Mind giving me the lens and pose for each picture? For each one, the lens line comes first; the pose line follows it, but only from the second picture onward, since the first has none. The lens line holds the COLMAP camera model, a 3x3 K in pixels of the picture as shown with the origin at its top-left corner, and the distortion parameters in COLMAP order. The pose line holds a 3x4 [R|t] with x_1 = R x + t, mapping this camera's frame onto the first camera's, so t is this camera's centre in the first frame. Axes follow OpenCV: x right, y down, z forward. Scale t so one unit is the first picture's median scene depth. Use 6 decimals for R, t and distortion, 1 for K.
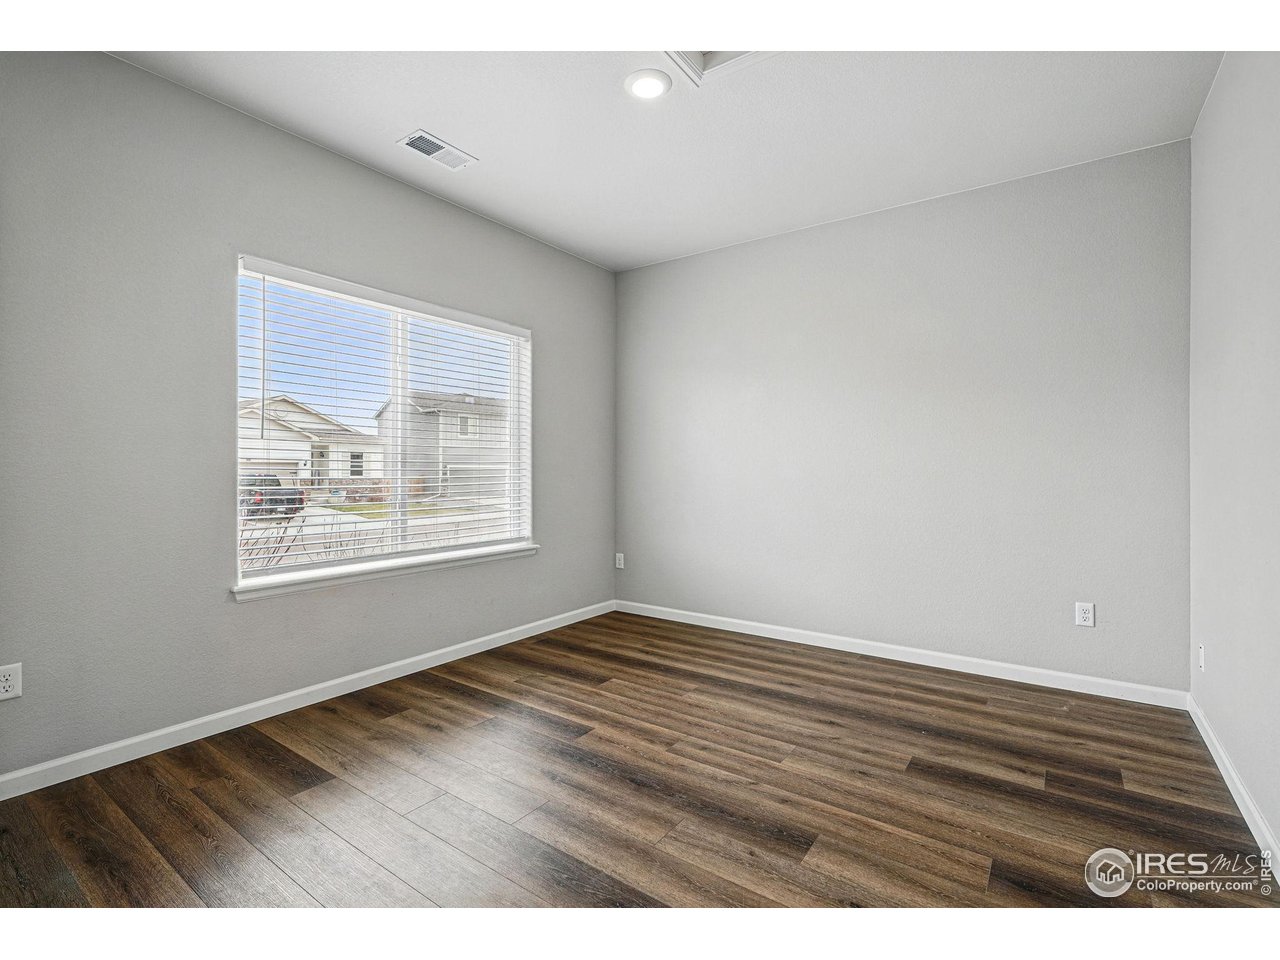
lens RADIAL K [[589.7, 0, 635.6], [0, 589.7, 479.1], [0, 0, 1]] dist [-0.007554, 0.001841]
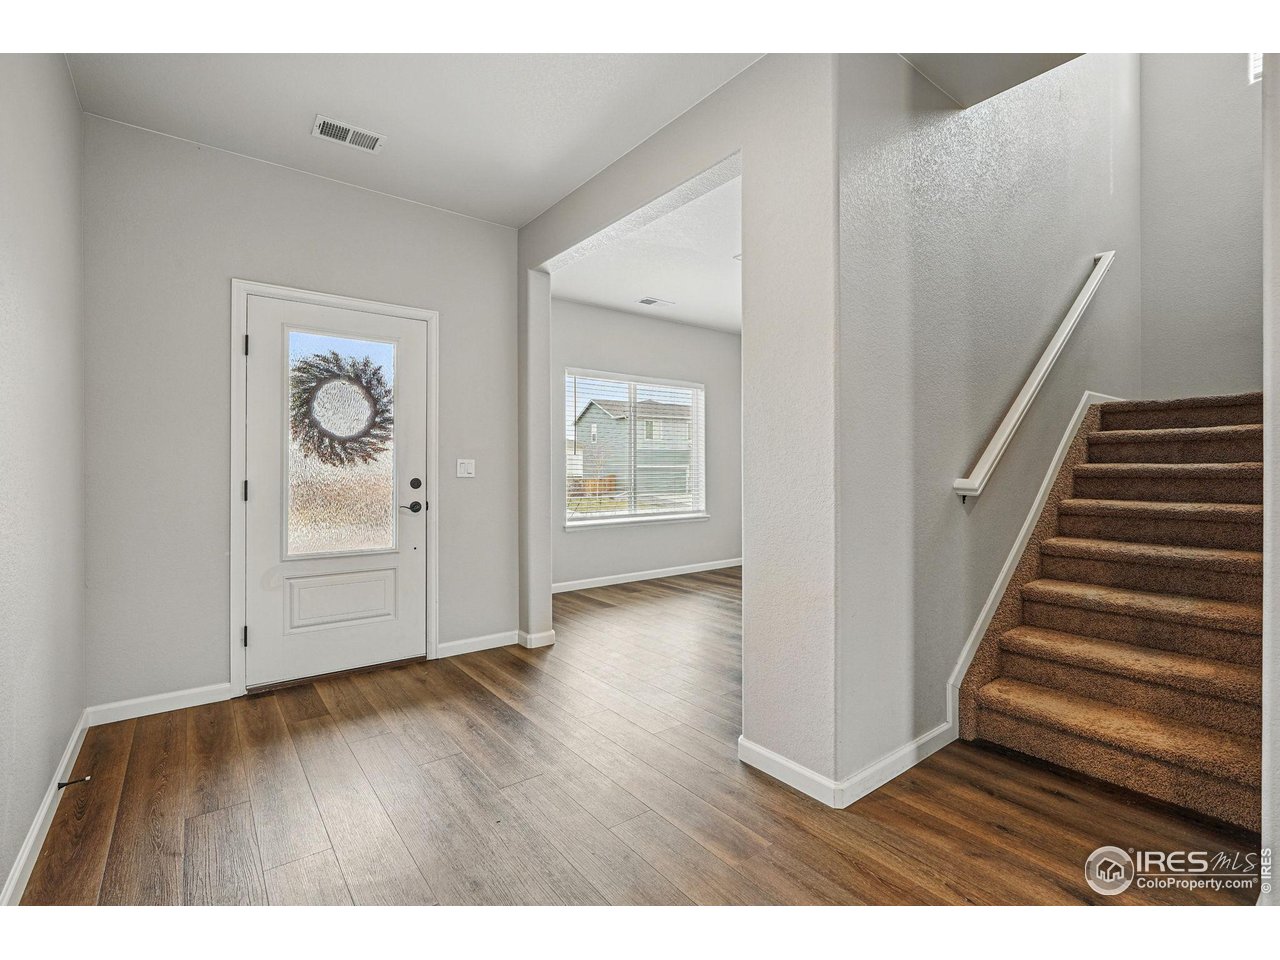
lens RADIAL K [[589.7, 0, 635.5], [0, 589.7, 473.9], [0, 0, 1]] dist [-0.007554, 0.001841]
pose [[0.954983, -0.006378, -0.296593, 0.144406], [0.004781, 0.999970, -0.006109, 0.009959], [0.296623, 0.004416, 0.954985, -0.720495]]
